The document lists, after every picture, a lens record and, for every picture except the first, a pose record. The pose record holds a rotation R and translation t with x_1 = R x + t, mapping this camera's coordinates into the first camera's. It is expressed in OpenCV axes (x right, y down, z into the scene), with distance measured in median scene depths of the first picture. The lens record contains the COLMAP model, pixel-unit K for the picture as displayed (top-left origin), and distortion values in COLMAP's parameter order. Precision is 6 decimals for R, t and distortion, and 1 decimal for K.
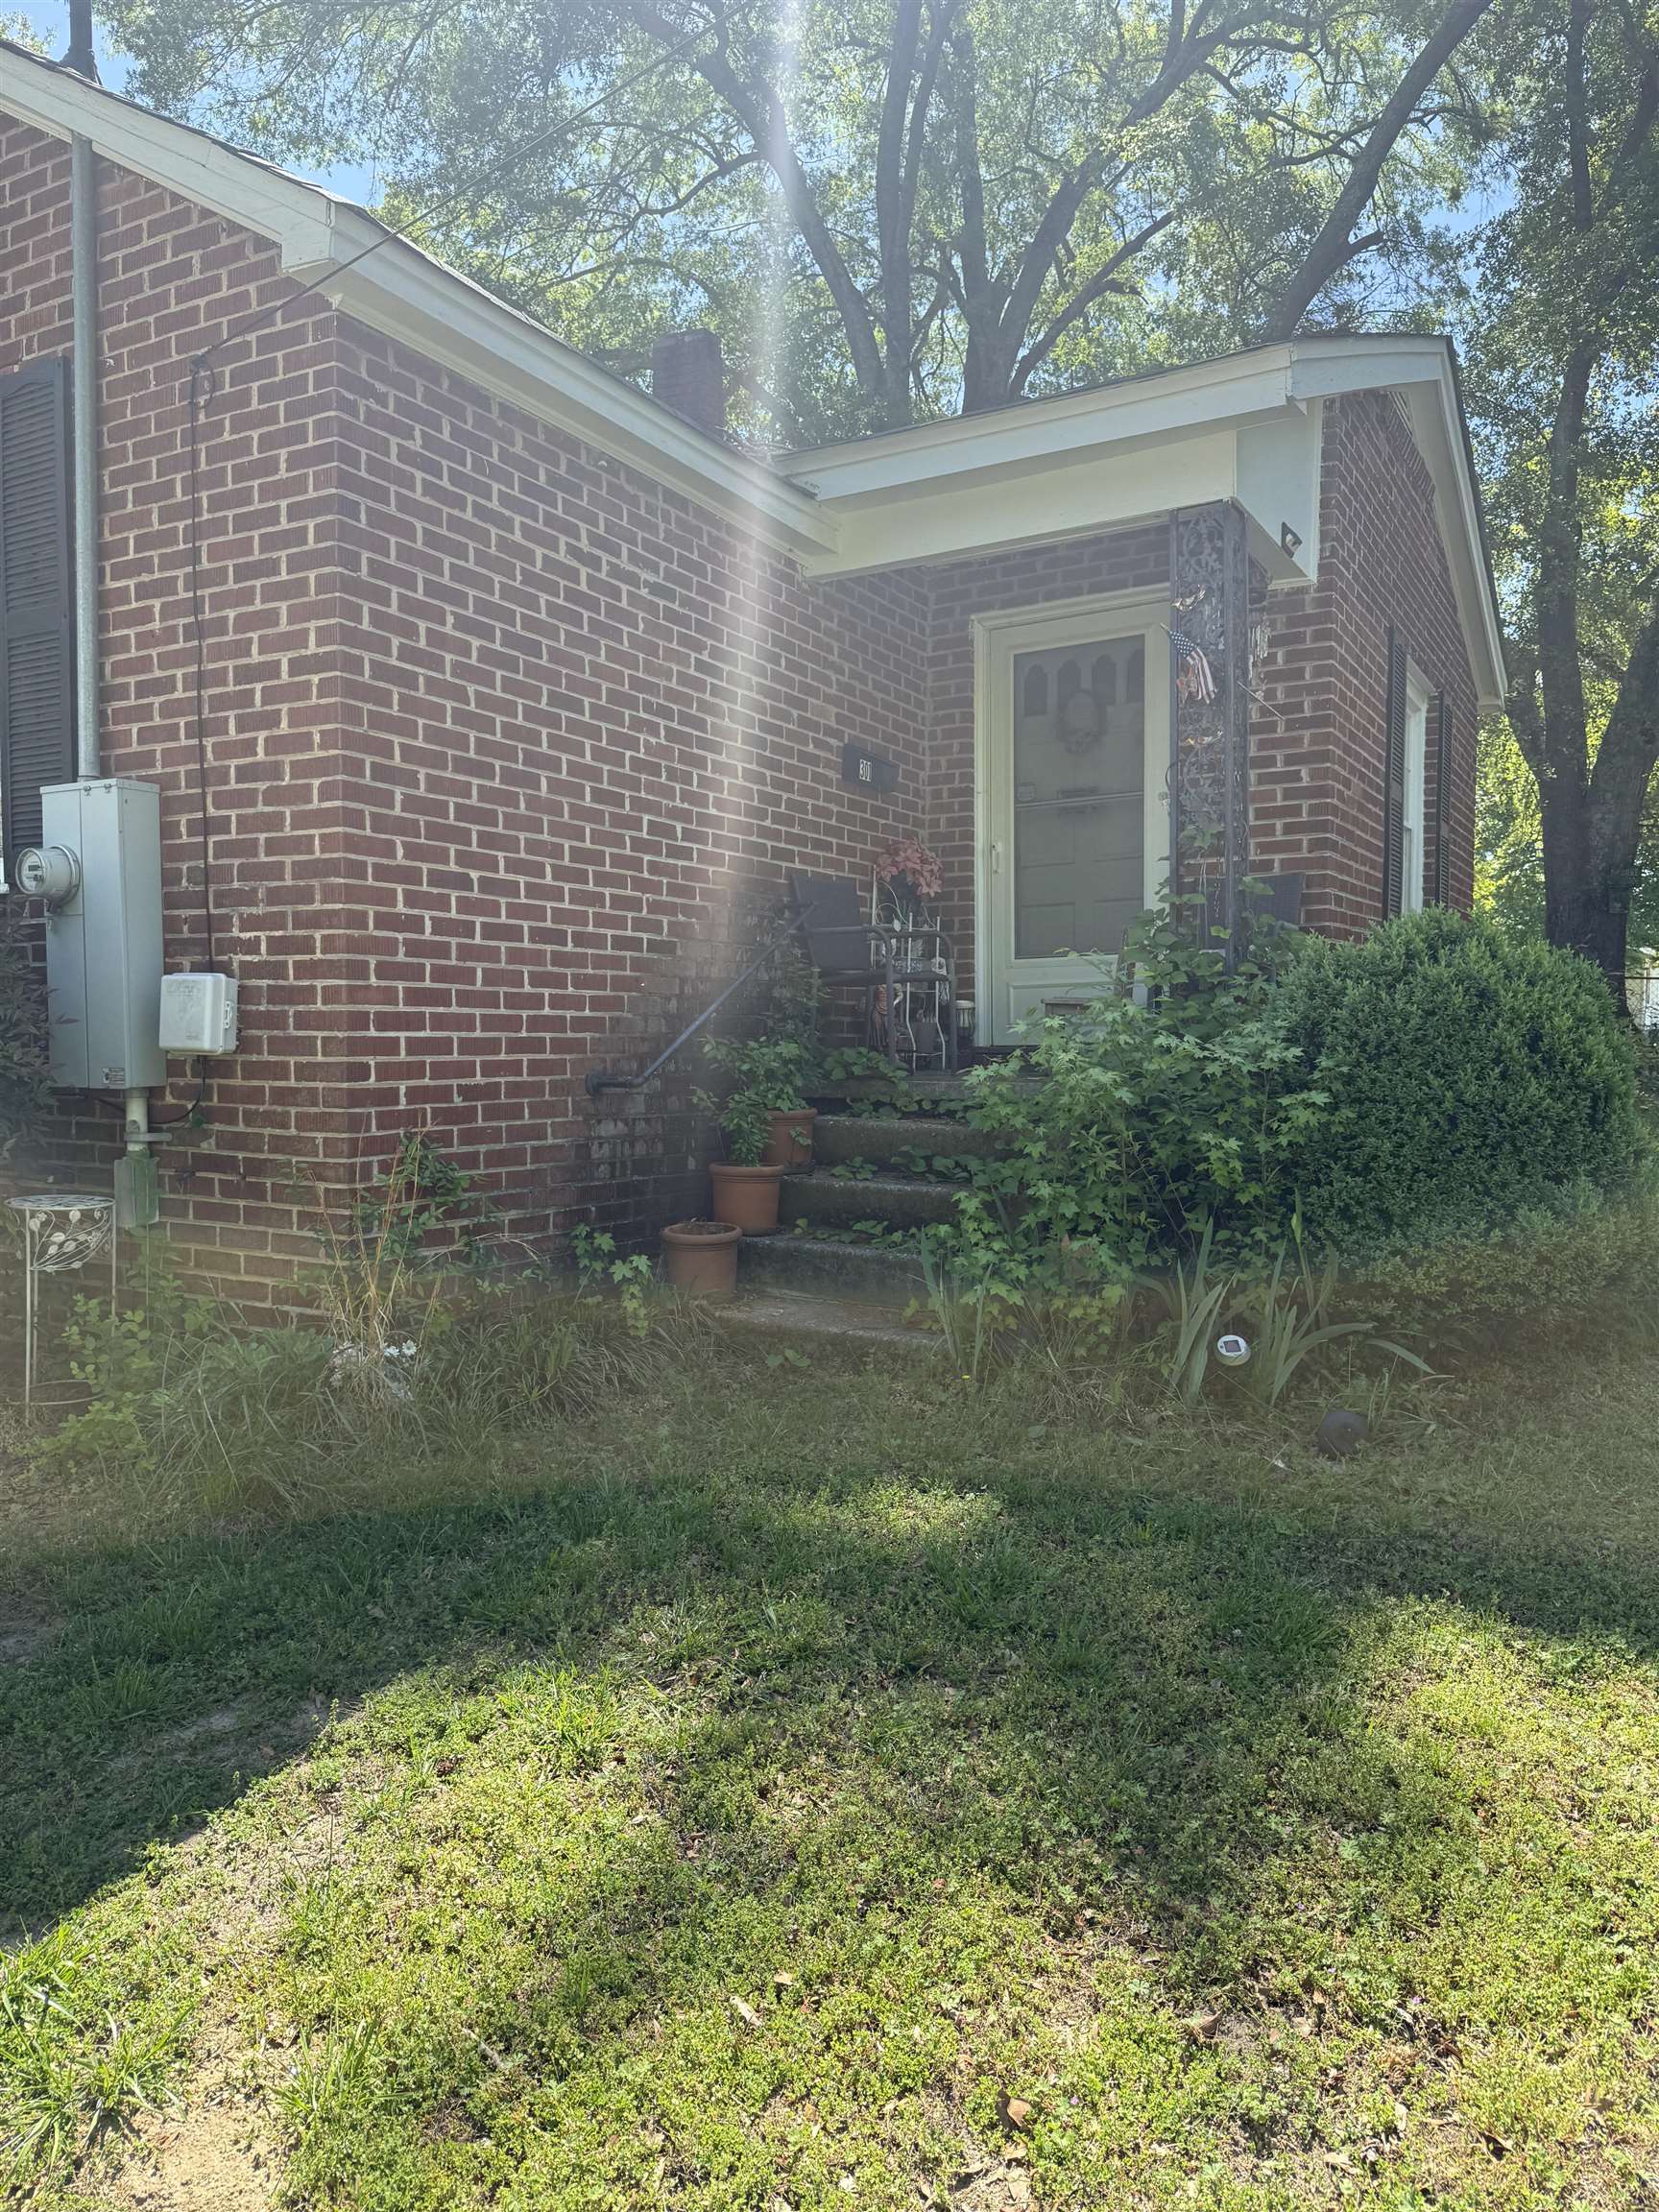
lens RADIAL K [[1548.1, 0, 843.0], [0, 1548.1, 1129.5], [0, 0, 1]] dist [0.046949, -0.052479]
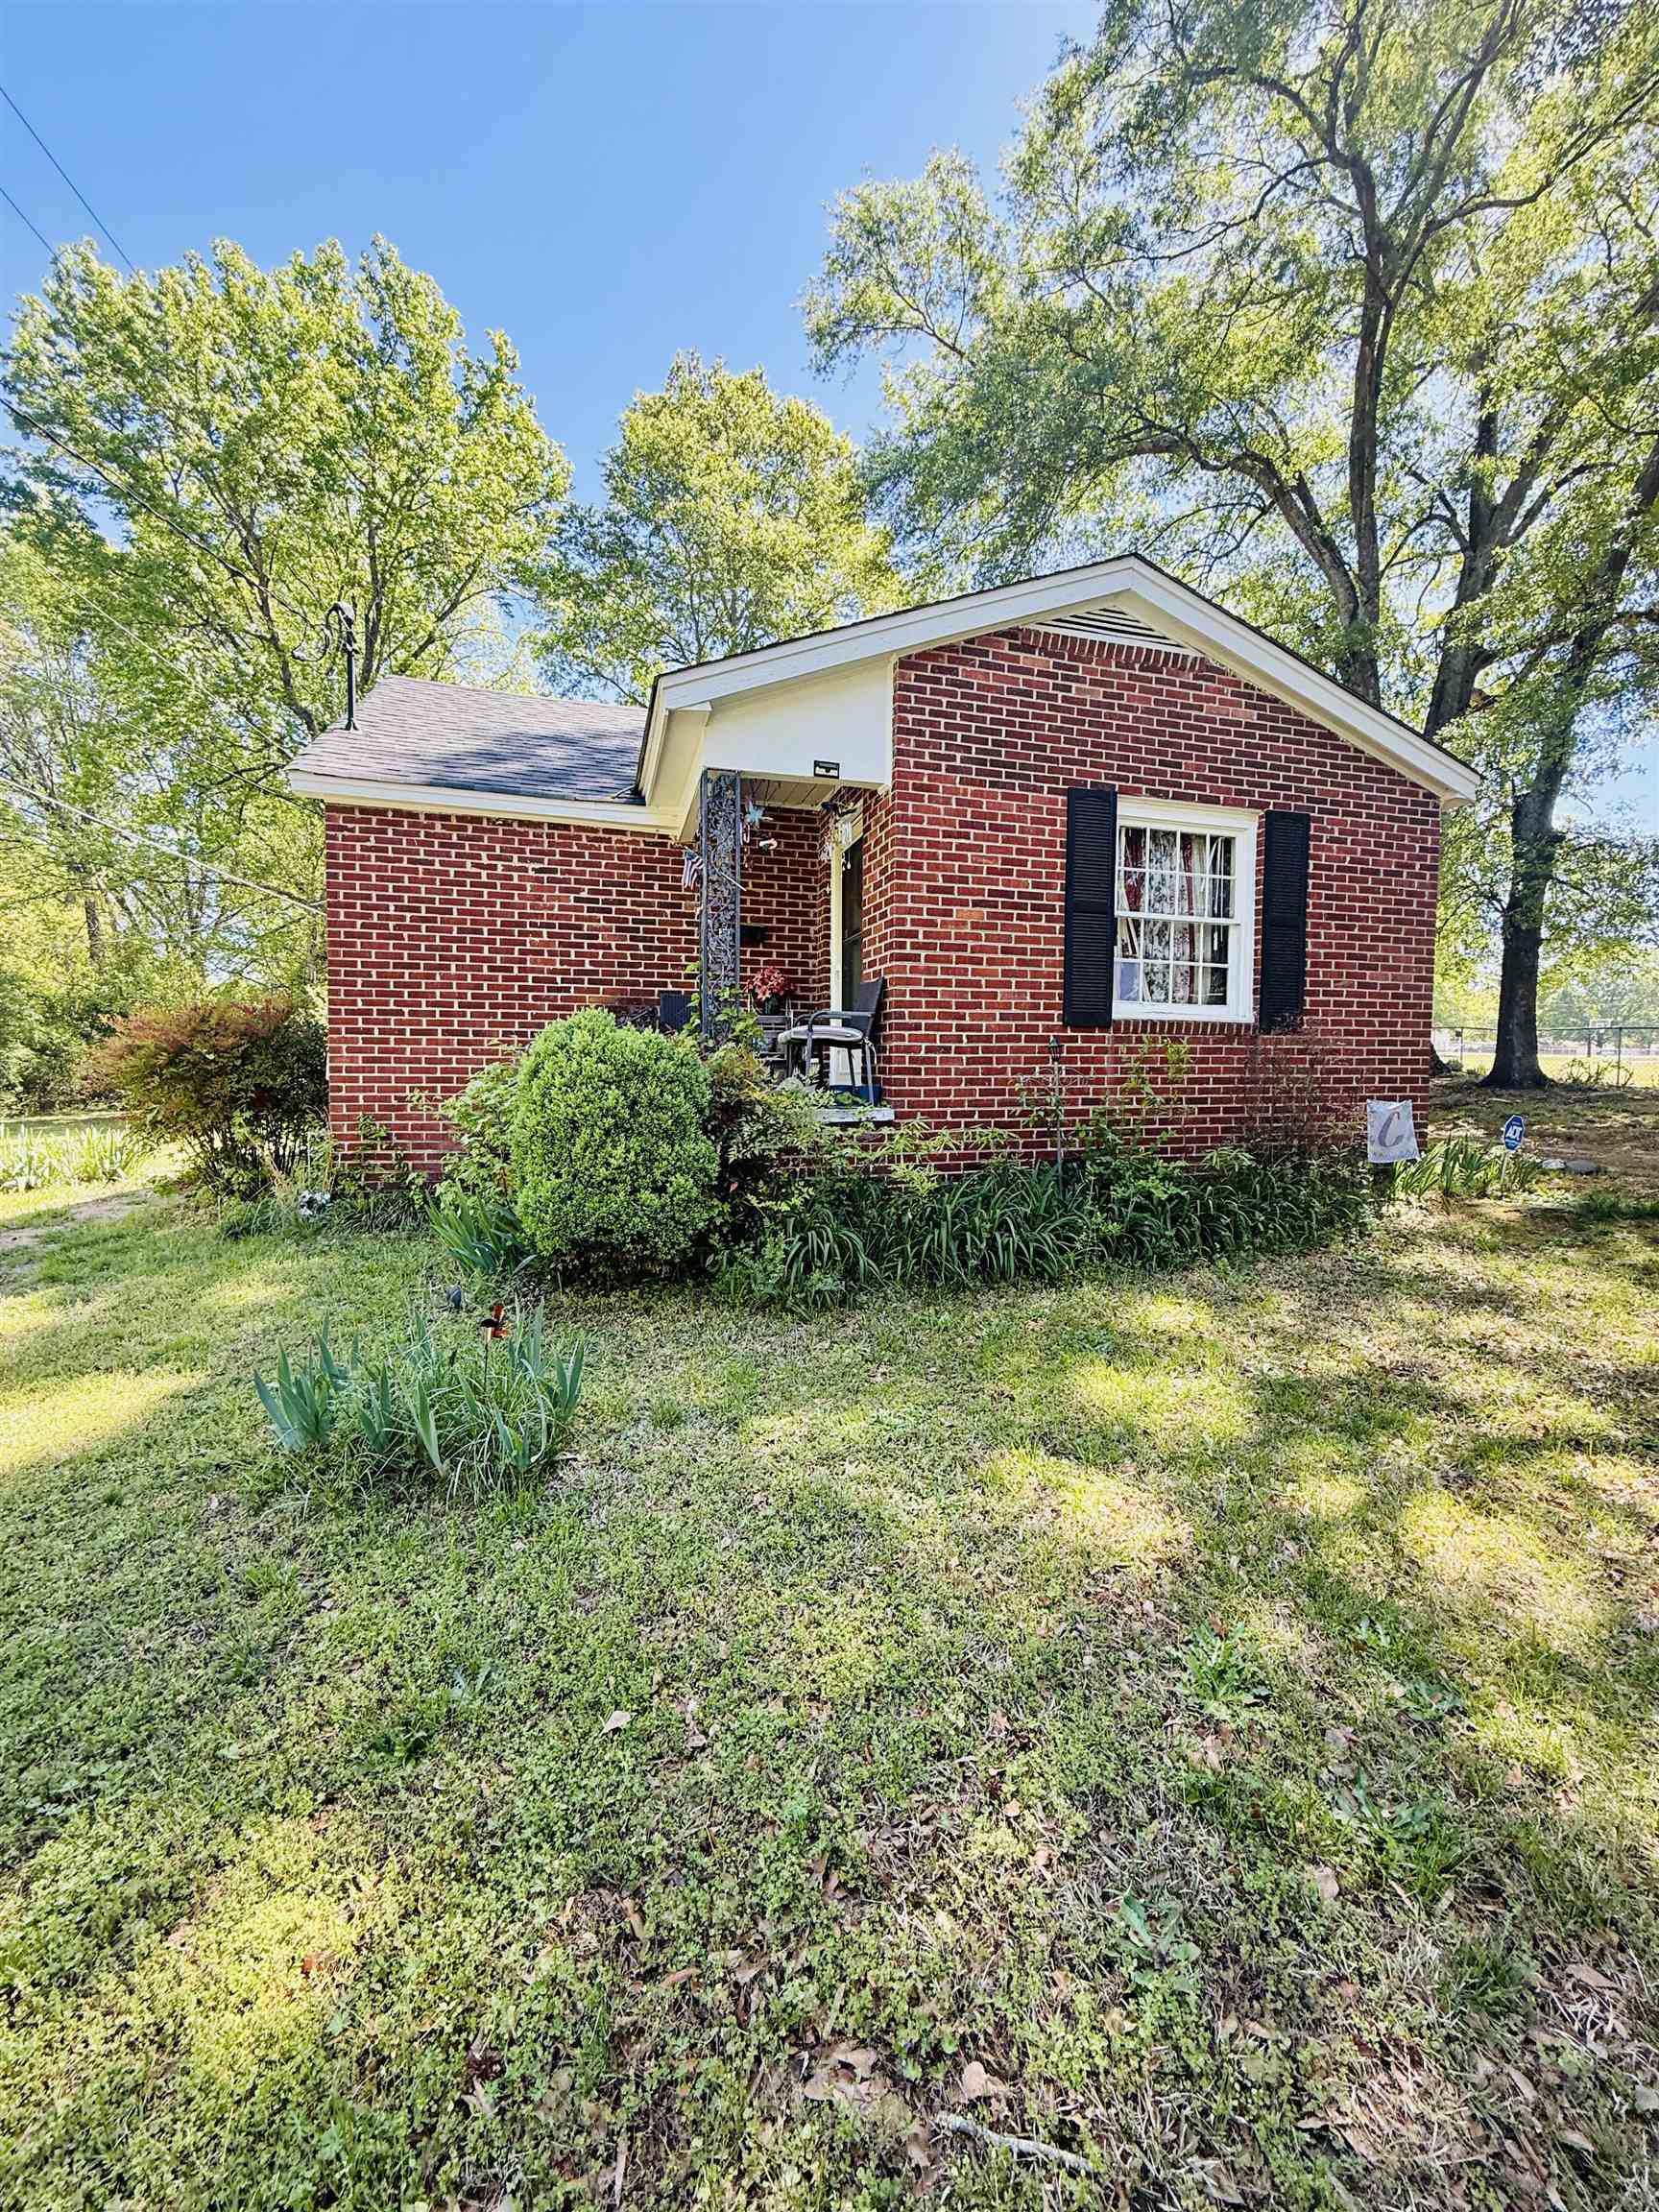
lens RADIAL K [[877.9, 0, 832.6], [0, 877.9, 1103.0], [0, 0, 1]] dist [-0.001639, 0.000461]
pose [[0.705368, 0.040285, -0.707695, 1.265332], [-0.053768, 0.998548, 0.003250, -0.061708], [0.706799, 0.035758, 0.706510, 0.531796]]
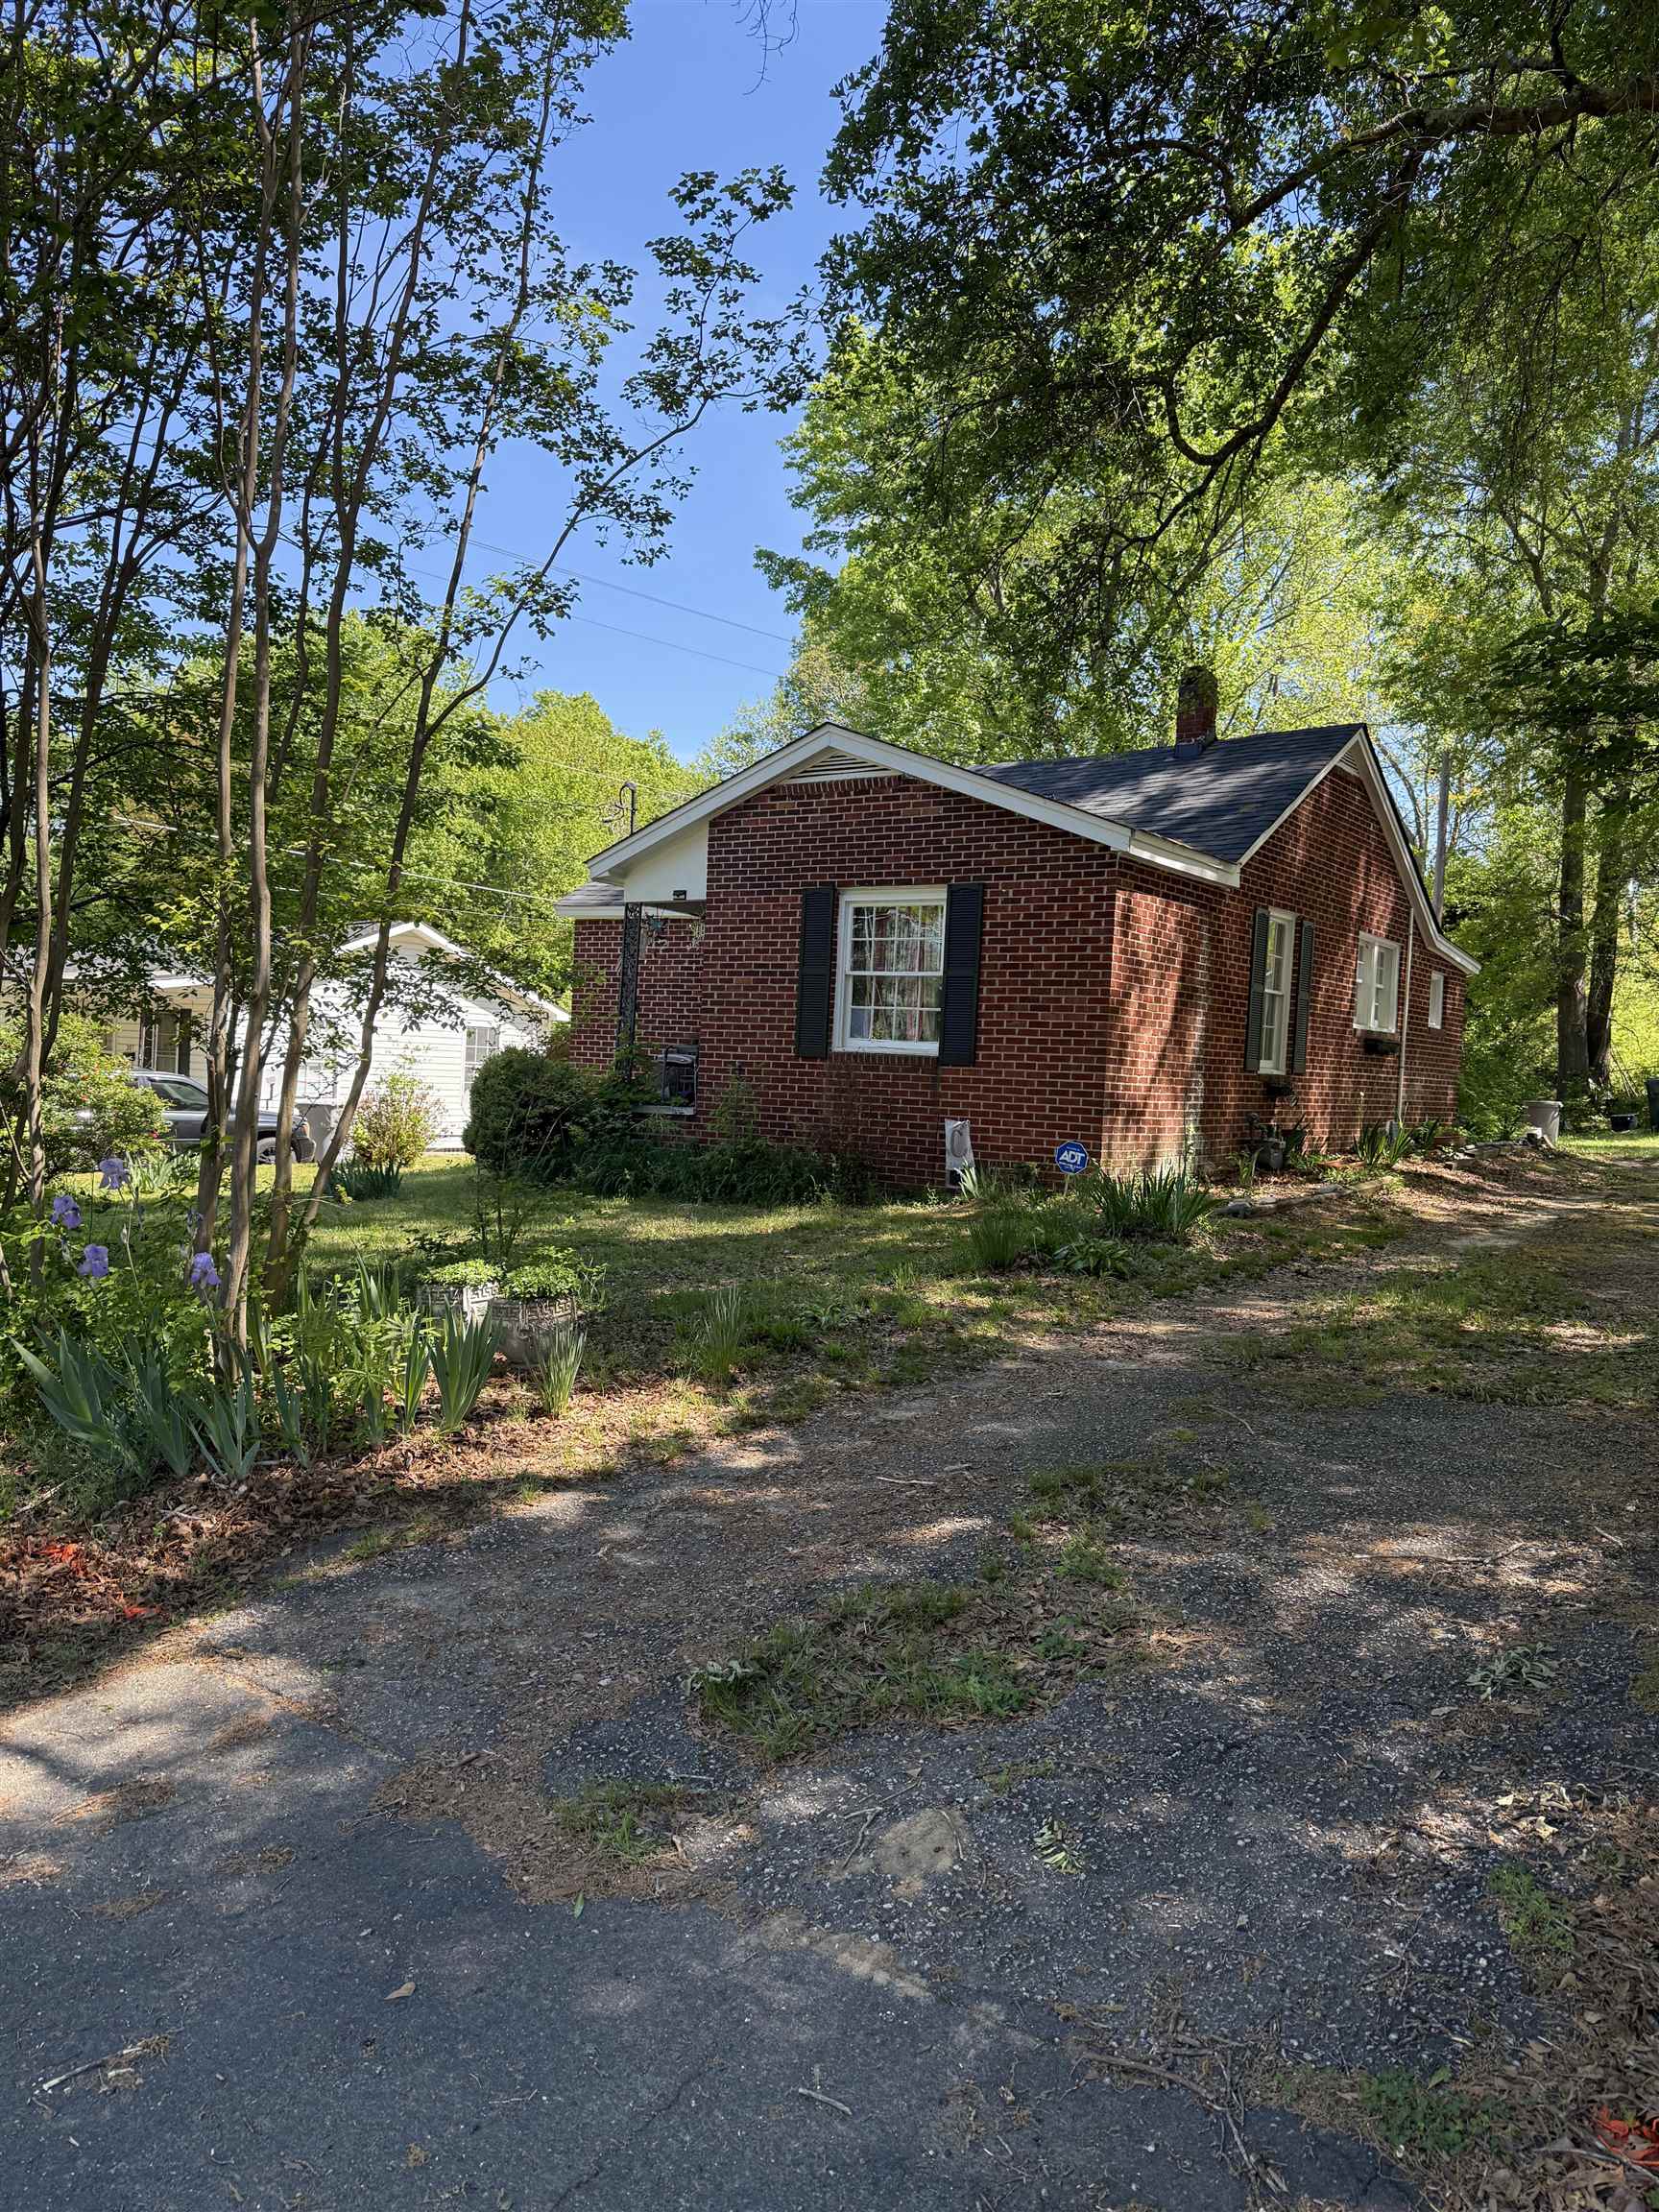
lens RADIAL K [[1548.1, 0, 827.0], [0, 1548.1, 1109.3], [0, 0, 1]] dist [0.046949, -0.052479]
pose [[-0.120132, 0.020127, -0.992554, 3.762641], [-0.110100, 0.993357, 0.033470, -0.194746], [0.986634, 0.113301, -0.117118, 2.138536]]
